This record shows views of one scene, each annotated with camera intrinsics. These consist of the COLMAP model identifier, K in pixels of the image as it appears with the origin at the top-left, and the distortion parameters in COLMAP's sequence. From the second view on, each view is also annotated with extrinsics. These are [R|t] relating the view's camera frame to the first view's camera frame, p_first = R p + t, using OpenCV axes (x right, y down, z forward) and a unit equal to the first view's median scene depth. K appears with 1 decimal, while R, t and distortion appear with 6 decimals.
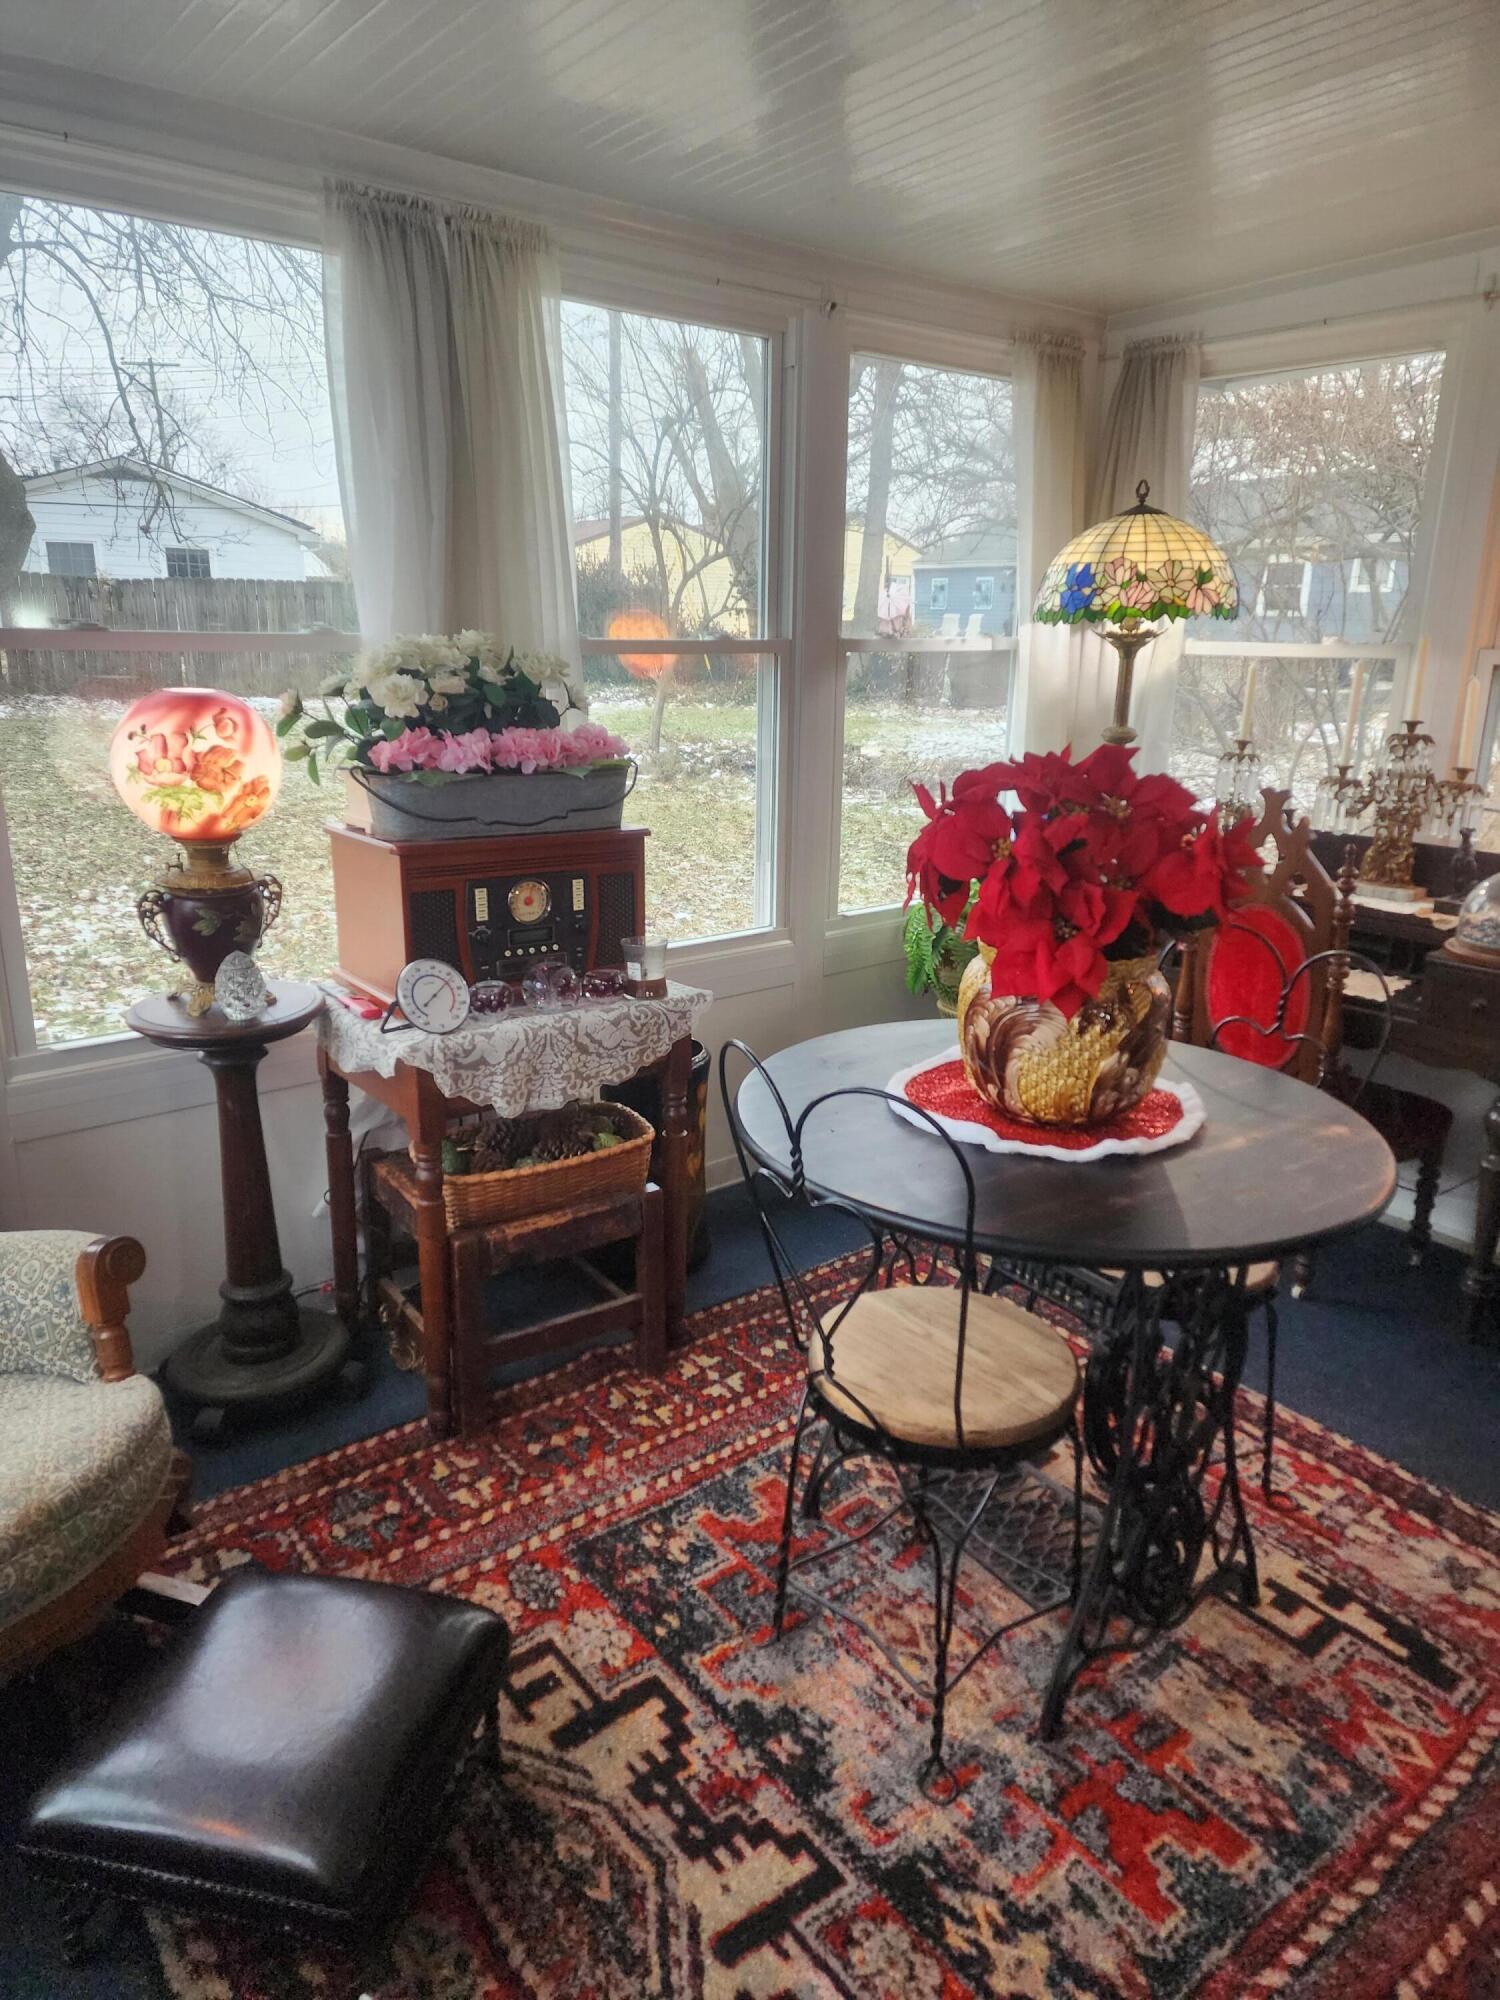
lens RADIAL K [[1321.0, 0, 762.5], [0, 1321.0, 994.1], [0, 0, 1]] dist [0.132747, -0.130858]
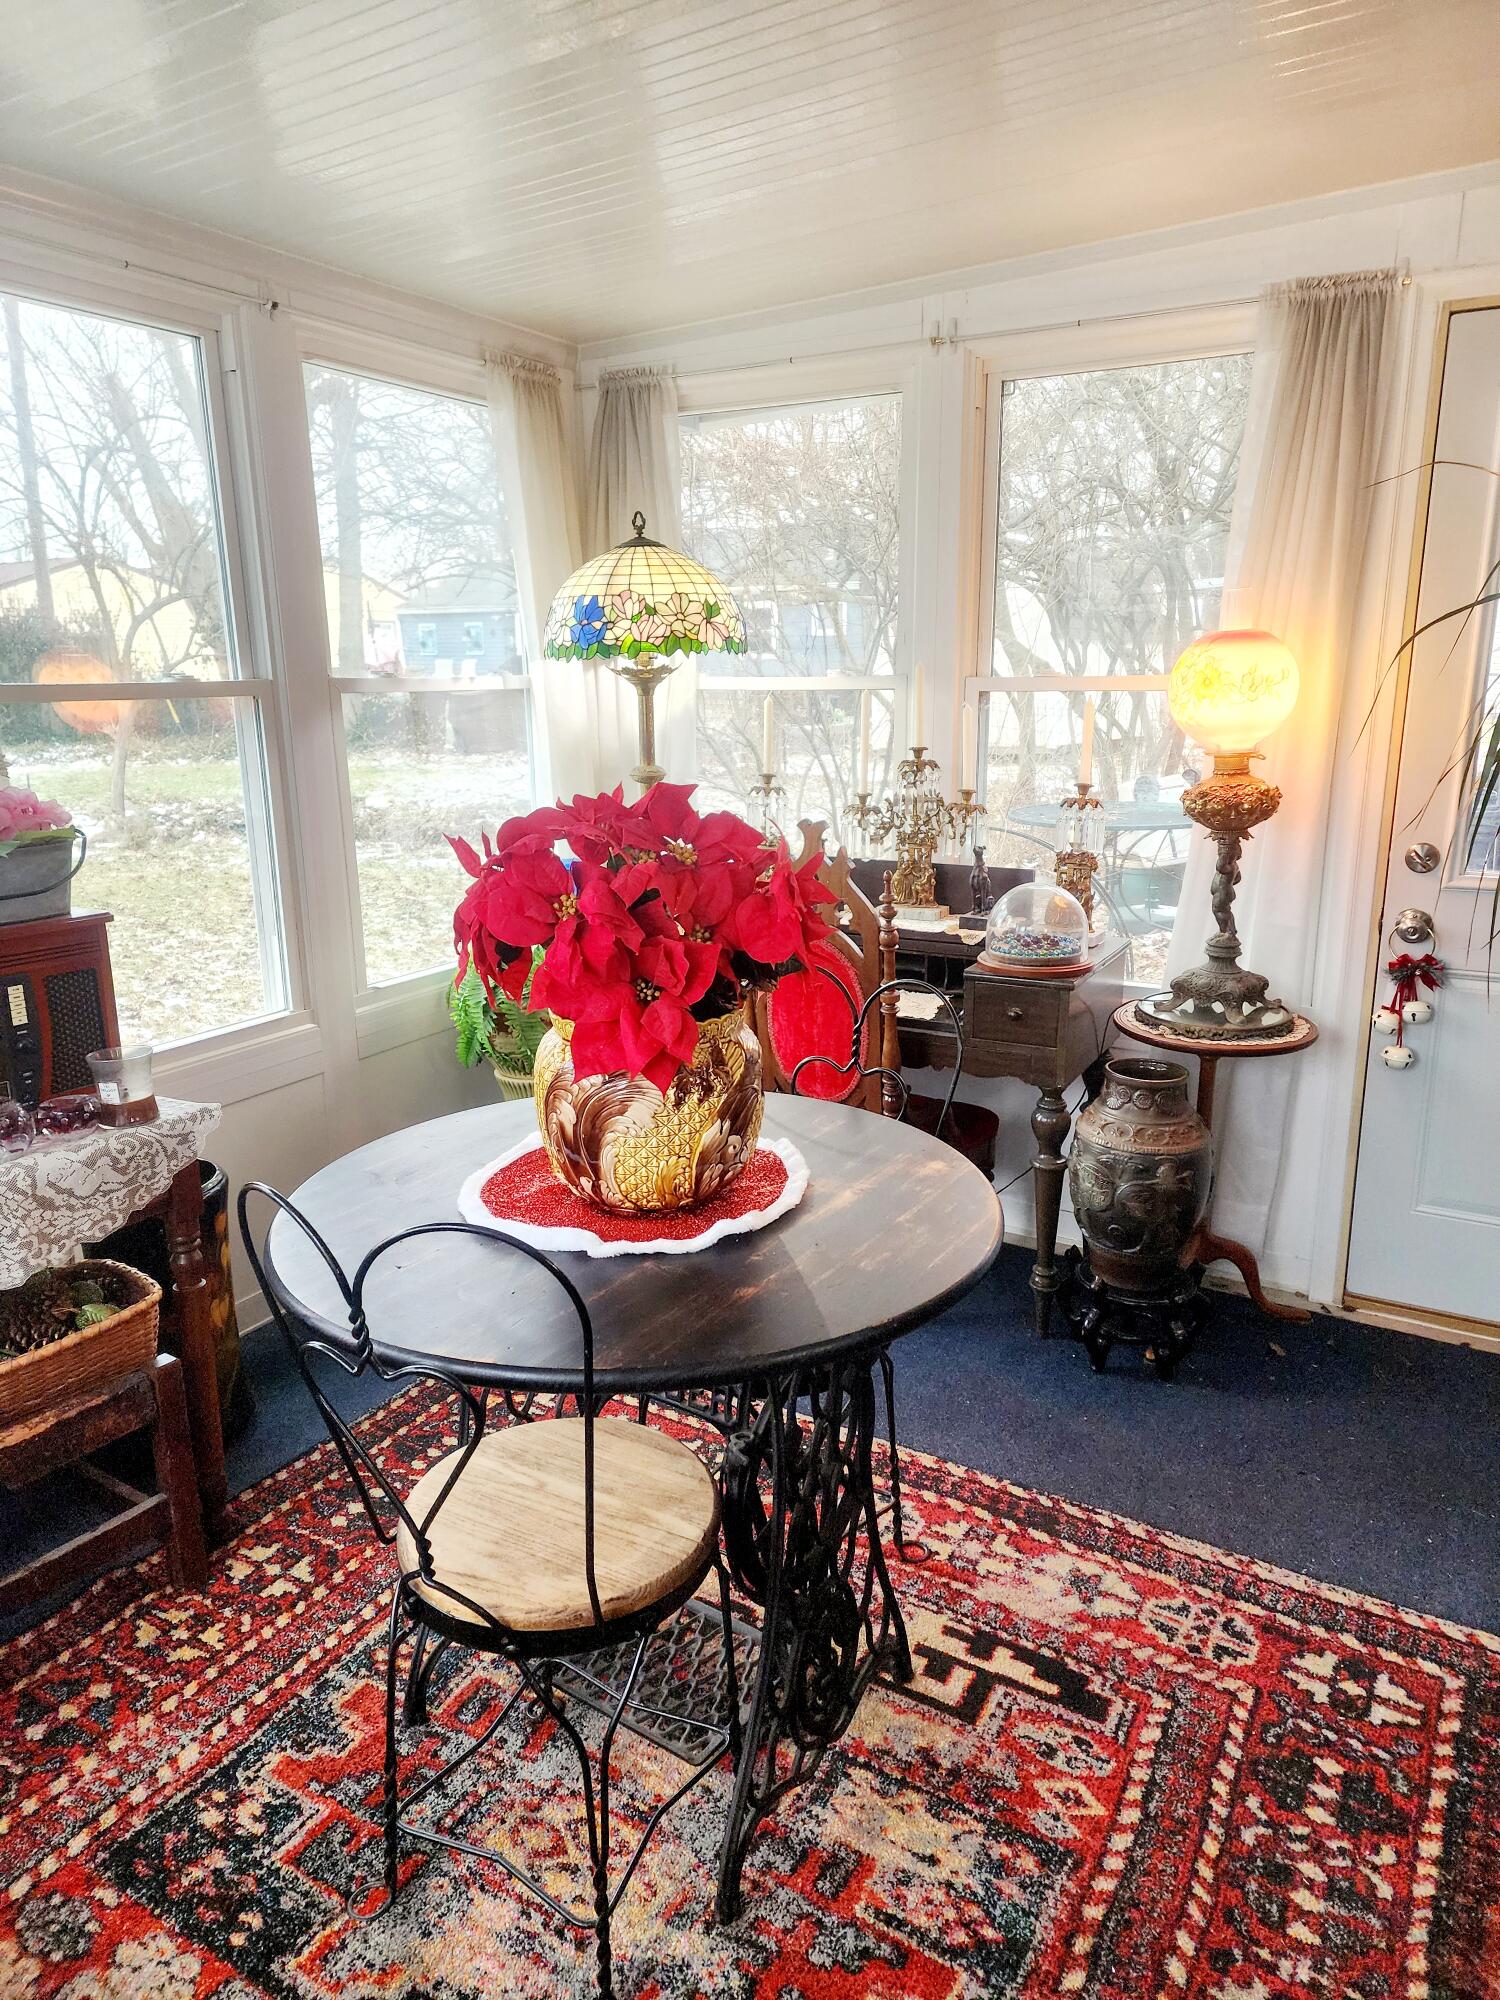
lens RADIAL K [[1335.3, 0, 761.5], [0, 1335.3, 998.2], [0, 0, 1]] dist [0.093770, -0.082400]
pose [[0.935293, -0.110159, 0.336293, 0.000790], [0.120326, 0.992689, -0.009474, -0.020723], [-0.332790, 0.049326, 0.941710, 0.109969]]
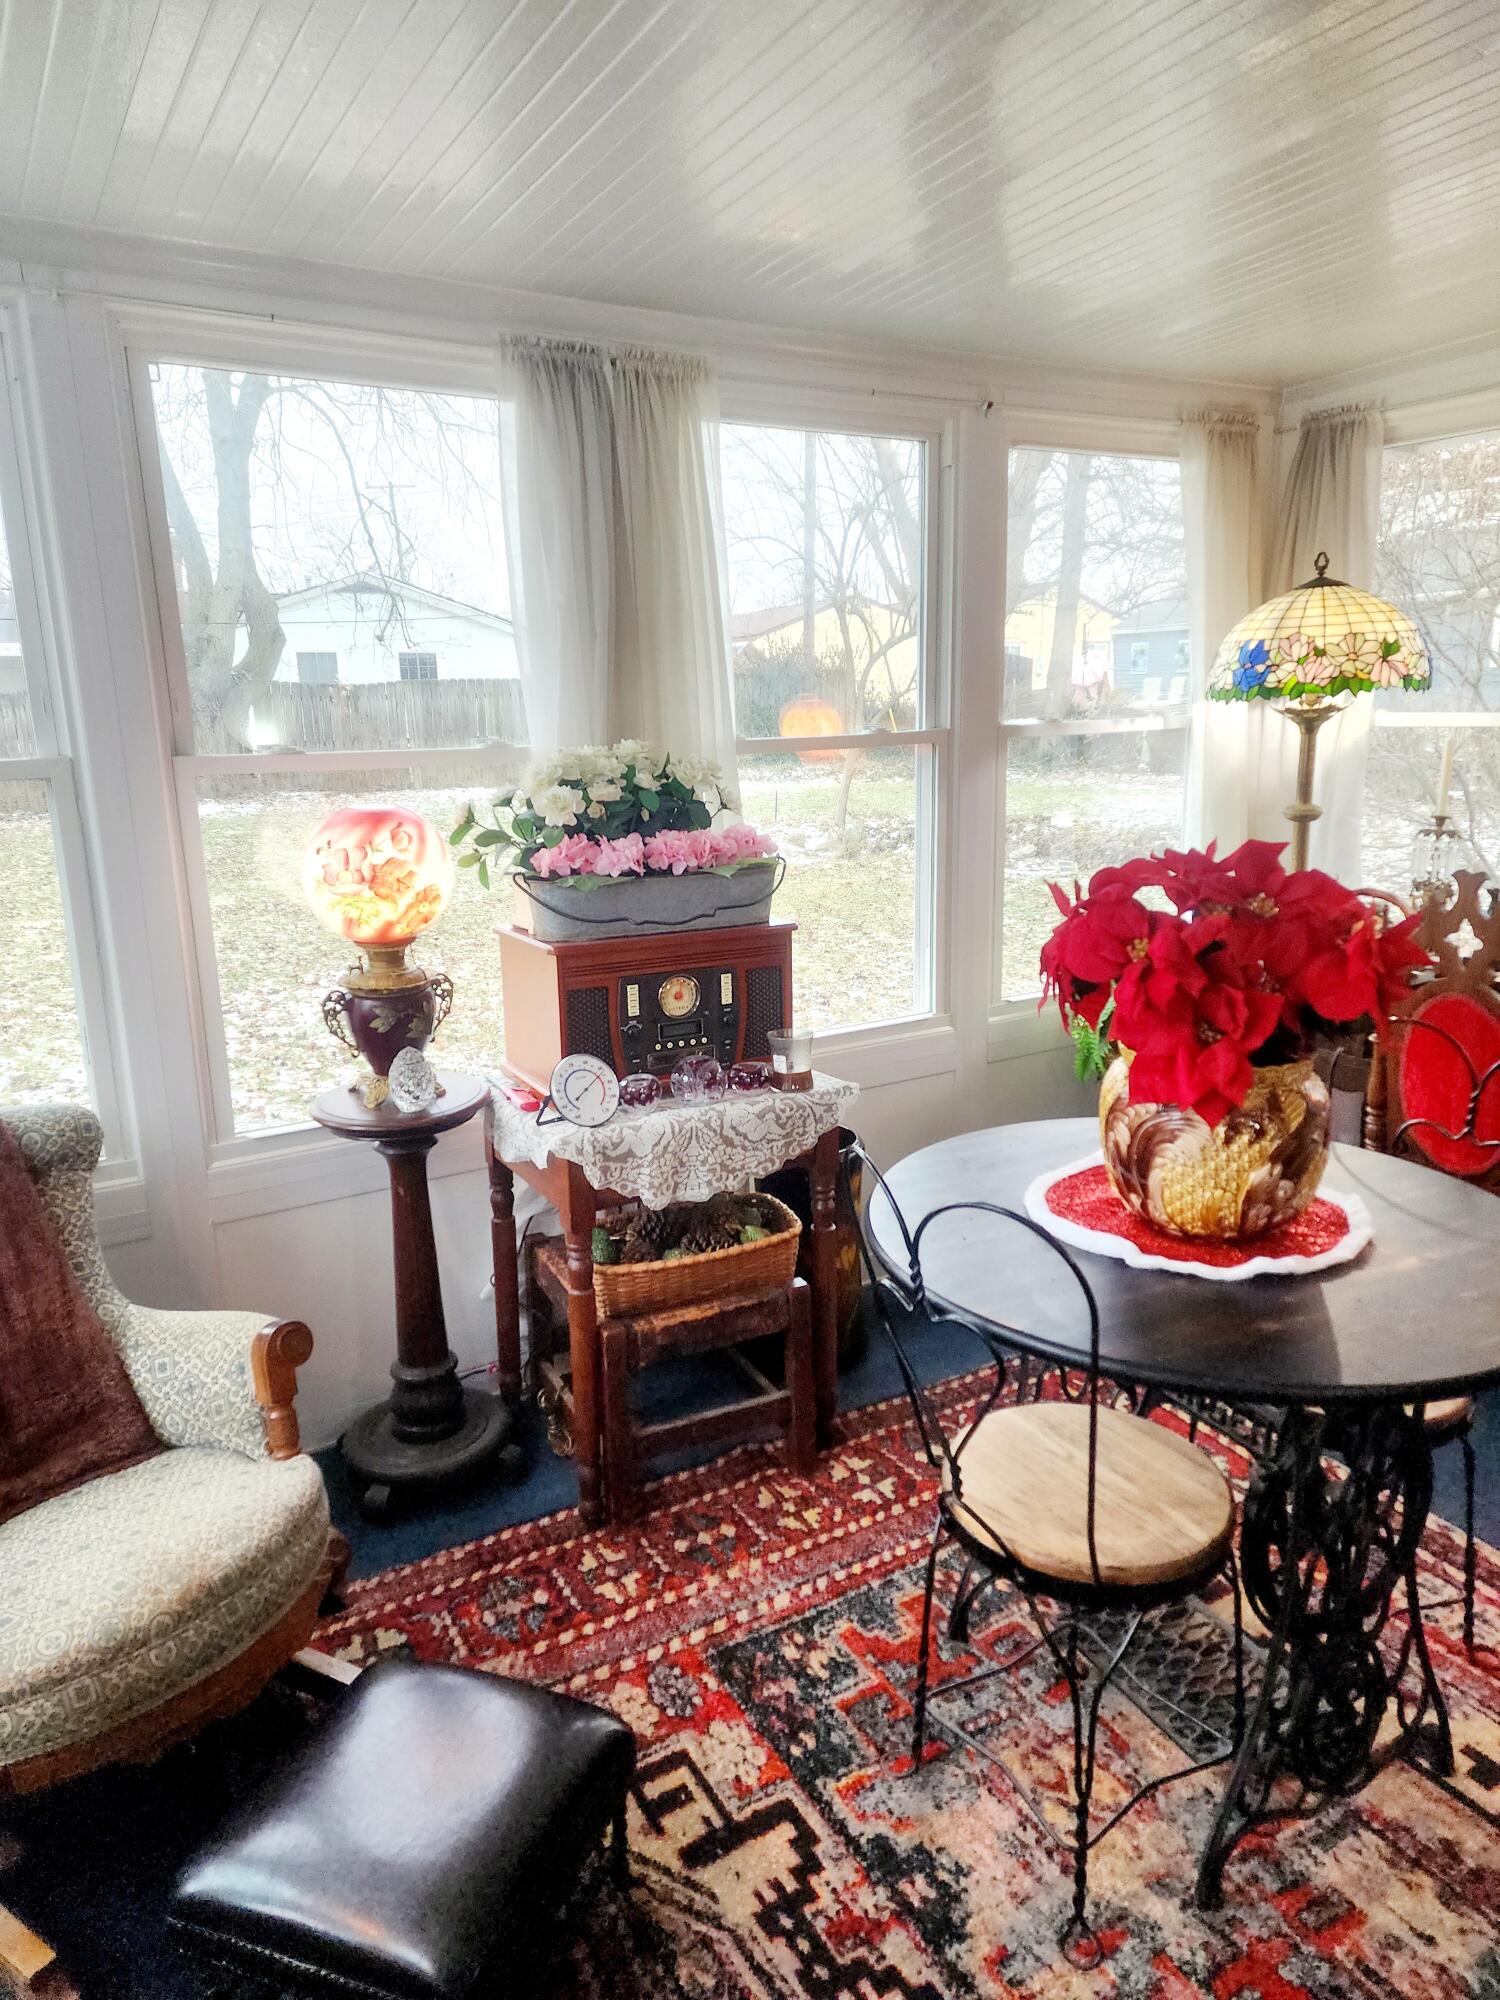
lens RADIAL K [[1324.3, 0, 751.4], [0, 1324.3, 991.2], [0, 0, 1]] dist [0.121704, -0.105991]
pose [[0.987972, -0.004679, -0.154559, 0.040604], [-0.003771, 0.998516, -0.054335, -0.019488], [0.154584, 0.054264, 0.986488, -0.003291]]
